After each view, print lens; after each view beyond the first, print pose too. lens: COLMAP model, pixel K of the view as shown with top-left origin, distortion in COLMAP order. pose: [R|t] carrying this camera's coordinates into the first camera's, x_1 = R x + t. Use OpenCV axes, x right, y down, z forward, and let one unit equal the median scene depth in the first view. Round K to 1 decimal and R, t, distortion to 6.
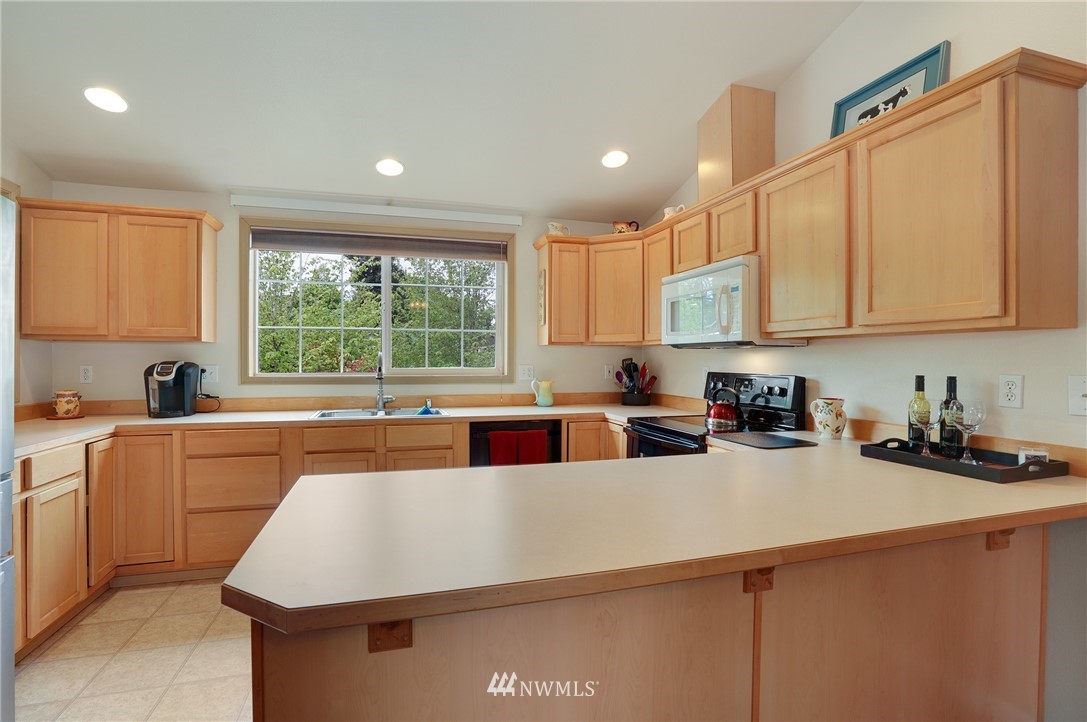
lens RADIAL K [[507.3, 0, 545.8], [0, 507.3, 356.4], [0, 0, 1]] dist [-0.025753, 0.004172]
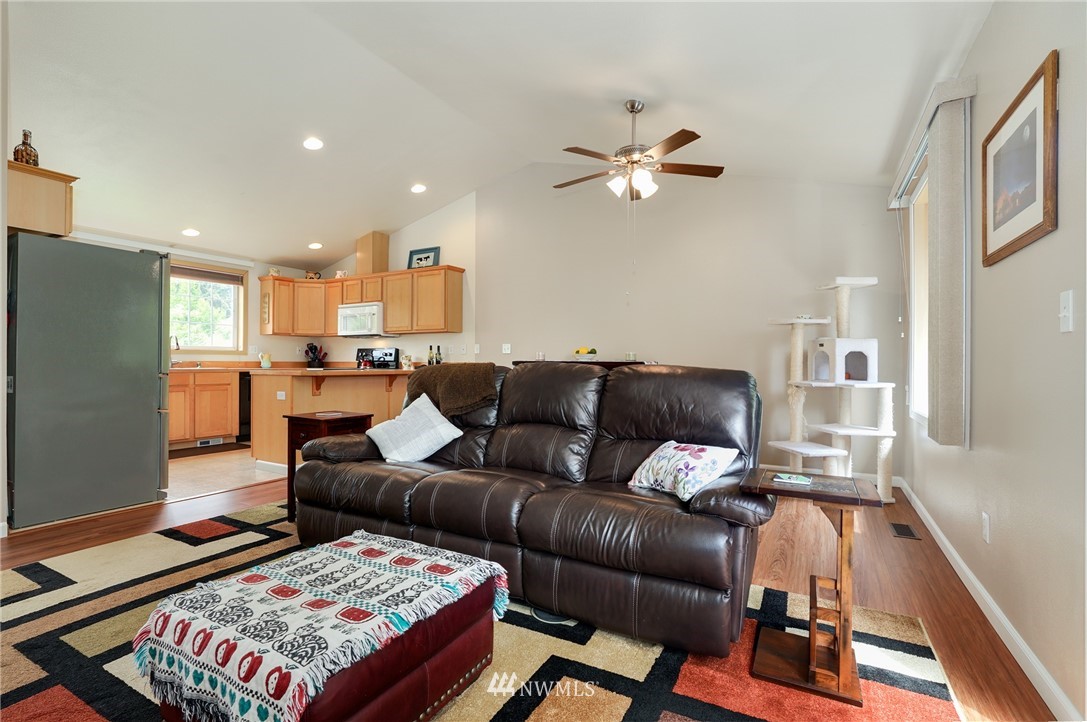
lens RADIAL K [[507.3, 0, 535.9], [0, 507.3, 359.5], [0, 0, 1]] dist [-0.025753, 0.004172]
pose [[0.733526, 0.006409, 0.679631, -0.717323], [-0.003874, 0.999979, -0.005249, 0.101449], [-0.679650, 0.001217, 0.733535, -1.353939]]
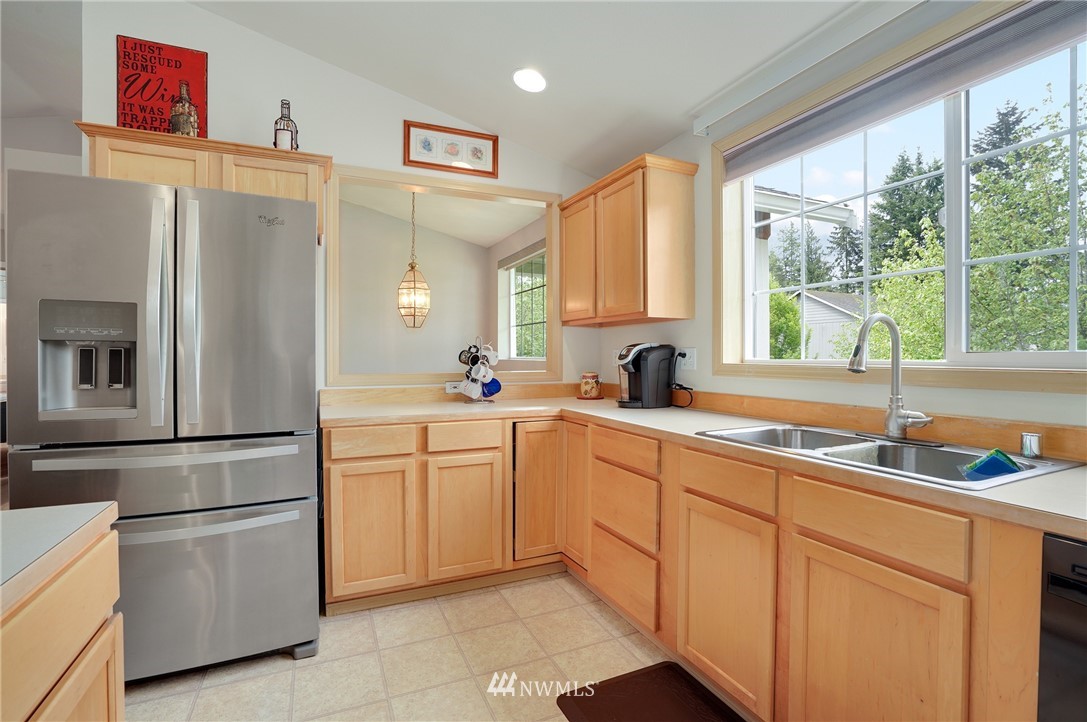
lens RADIAL K [[507.3, 0, 543.5], [0, 507.3, 360.7], [0, 0, 1]] dist [-0.025753, 0.004172]
pose [[0.114144, 0.009871, -0.993415, 0.112132], [0.009344, 0.999896, 0.011009, 0.031270], [0.993420, -0.010539, 0.114040, 0.801052]]
